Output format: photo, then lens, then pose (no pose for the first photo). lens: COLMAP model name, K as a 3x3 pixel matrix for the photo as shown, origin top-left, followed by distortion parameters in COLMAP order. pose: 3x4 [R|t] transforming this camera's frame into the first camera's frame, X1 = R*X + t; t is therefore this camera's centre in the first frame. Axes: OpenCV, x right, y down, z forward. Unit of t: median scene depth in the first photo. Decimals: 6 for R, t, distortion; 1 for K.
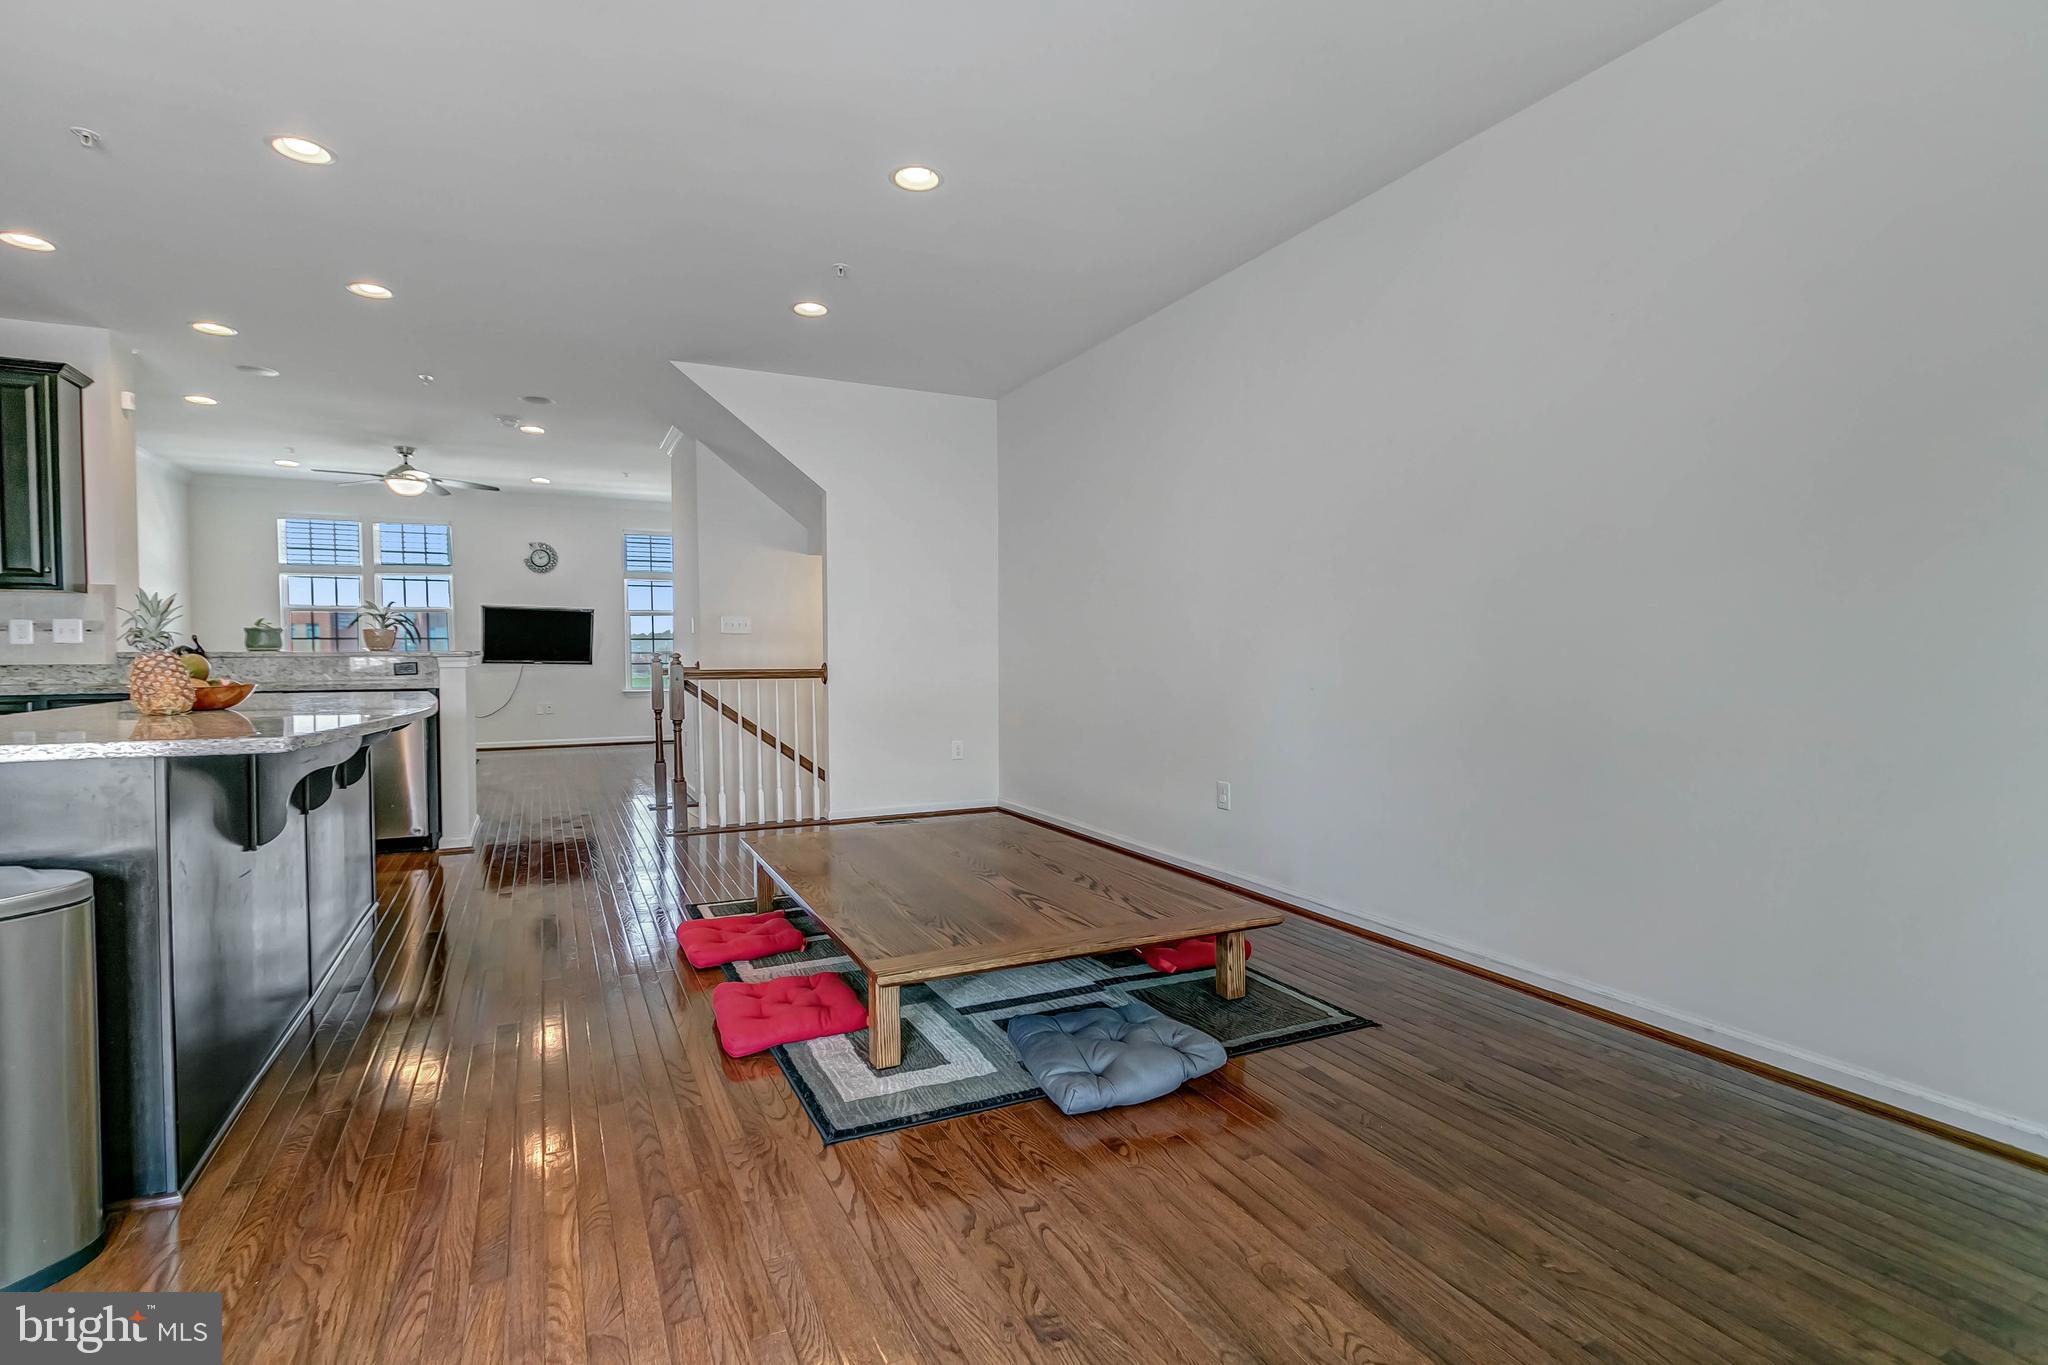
lens RADIAL K [[956.9, 0, 1022.6], [0, 956.9, 711.6], [0, 0, 1]] dist [0.011120, -0.005505]
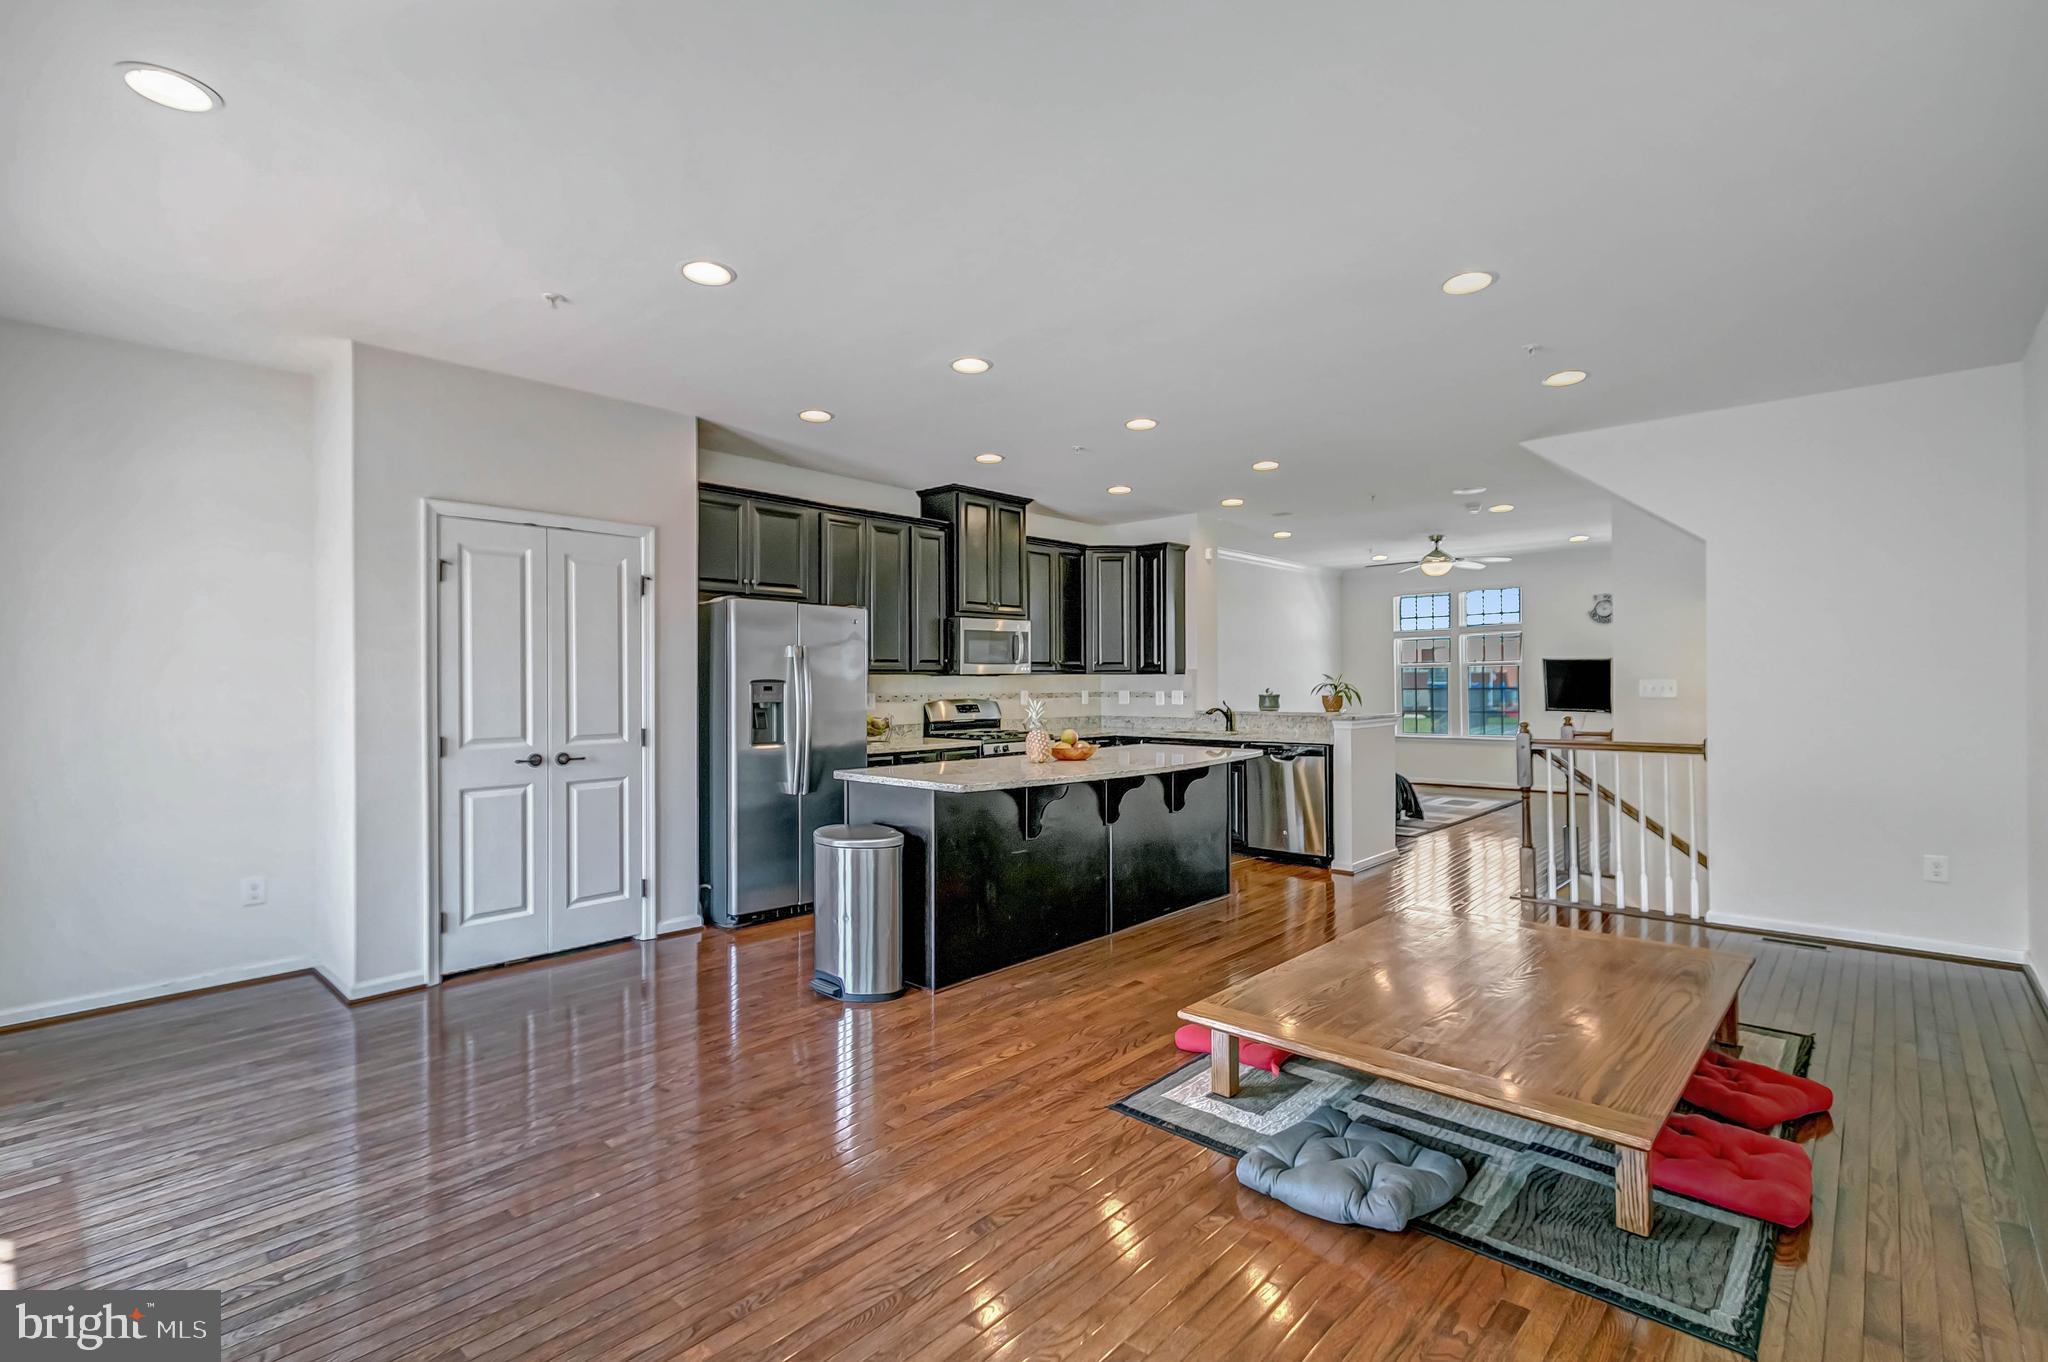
lens RADIAL K [[956.9, 0, 1020.8], [0, 956.9, 706.0], [0, 0, 1]] dist [0.011120, -0.005505]
pose [[0.364507, 0.023509, -0.930904, 0.395870], [-0.055072, 0.998476, 0.003651, -0.052224], [0.929571, 0.049935, 0.365247, 0.124526]]
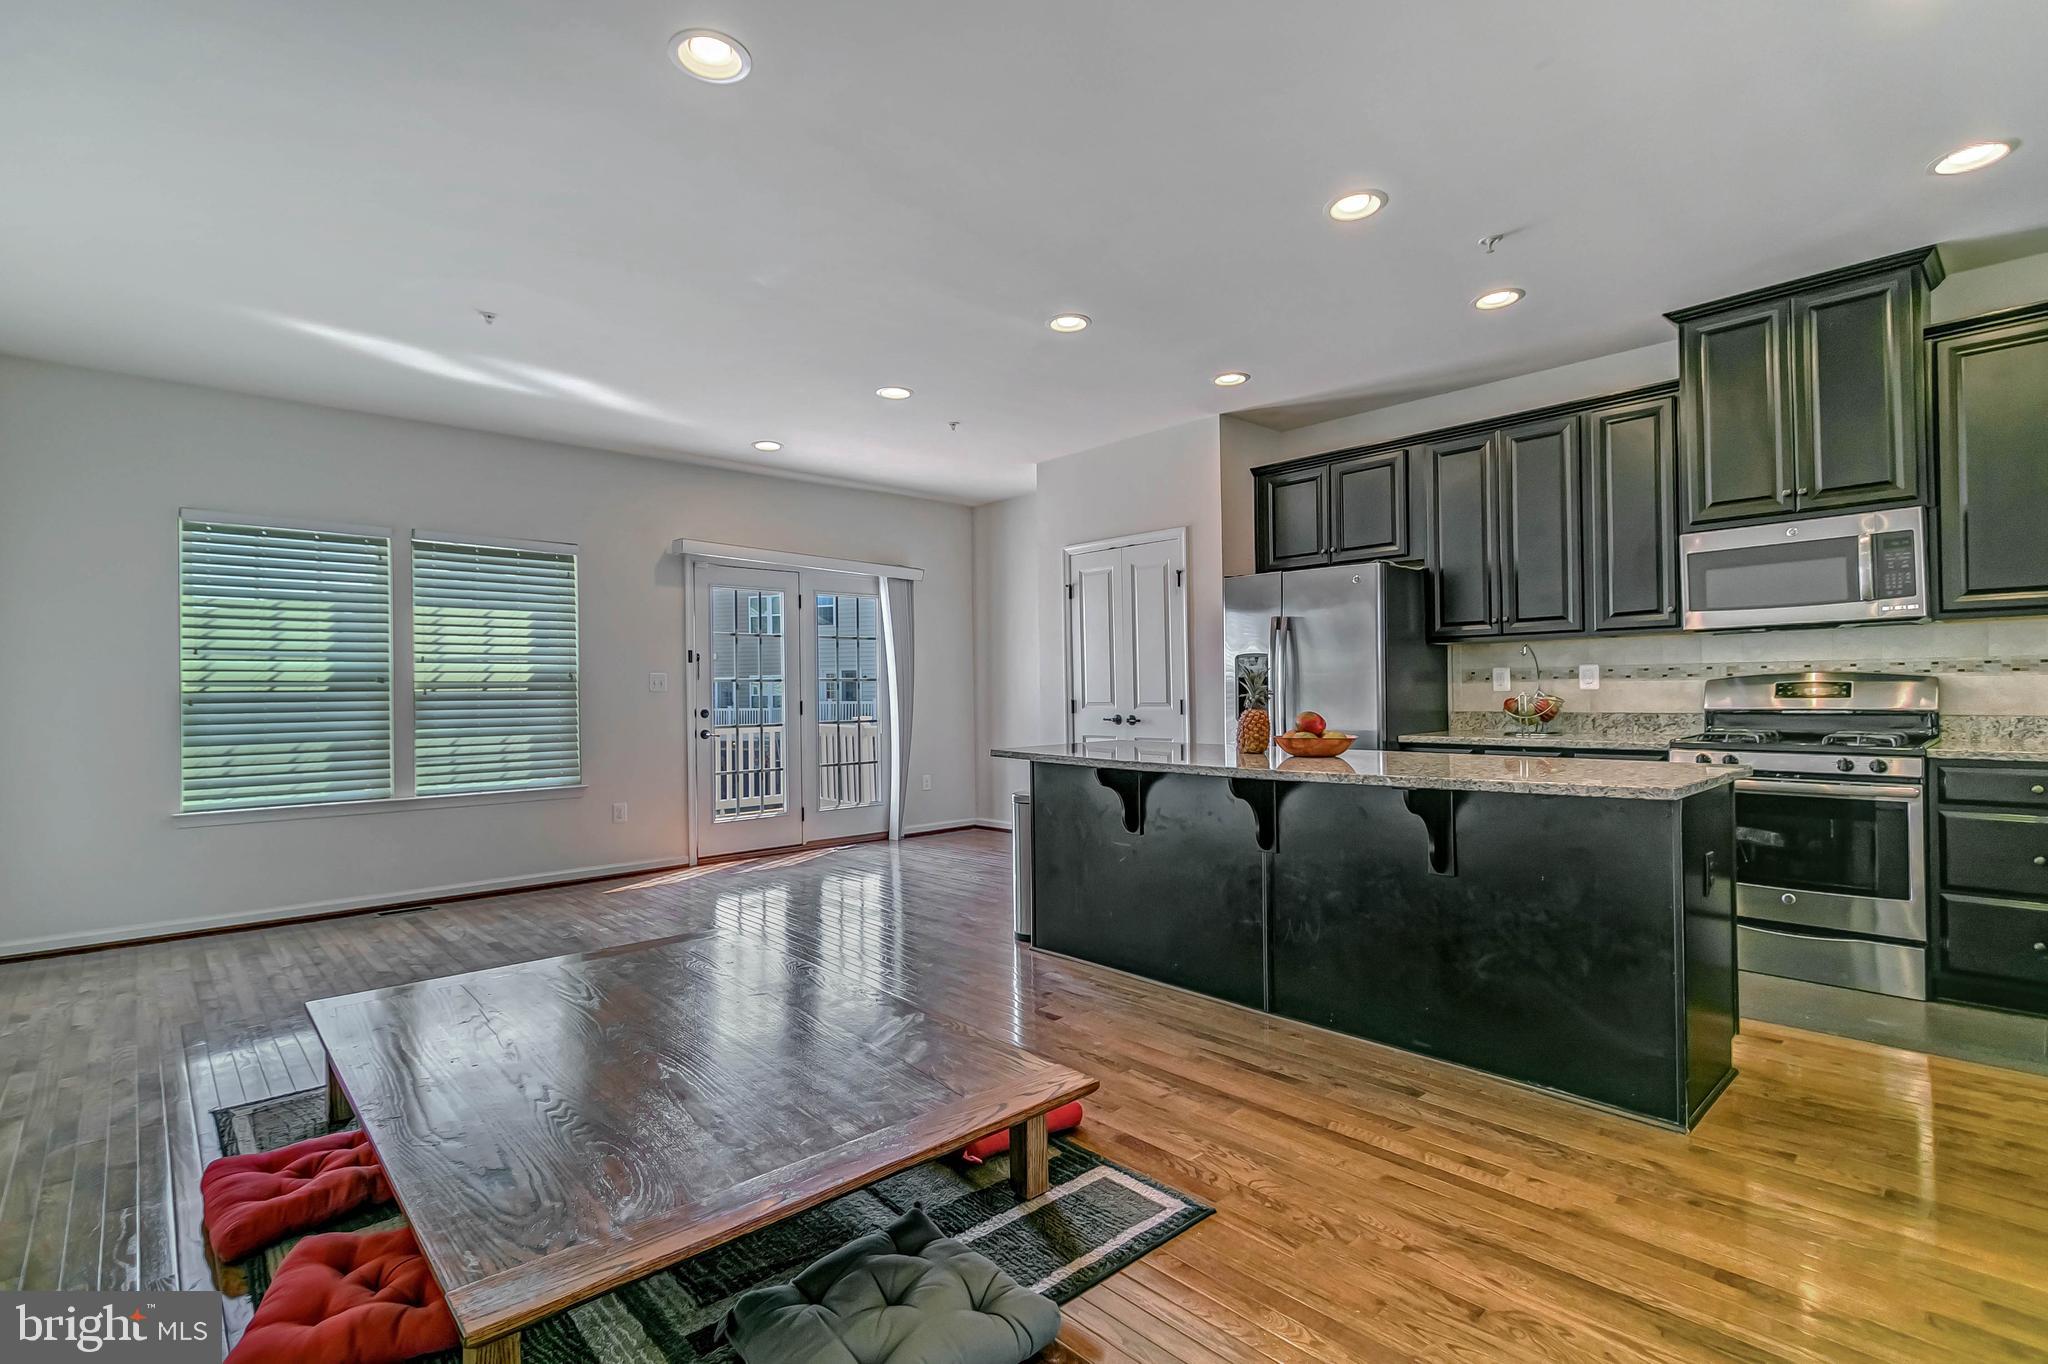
lens RADIAL K [[956.9, 0, 1004.7], [0, 956.9, 678.1], [0, 0, 1]] dist [0.011120, -0.005505]
pose [[-0.964862, 0.011135, -0.262521, -0.077294], [-0.001545, 0.998844, 0.048045, -0.081416], [0.262753, 0.046762, -0.963729, 1.057736]]
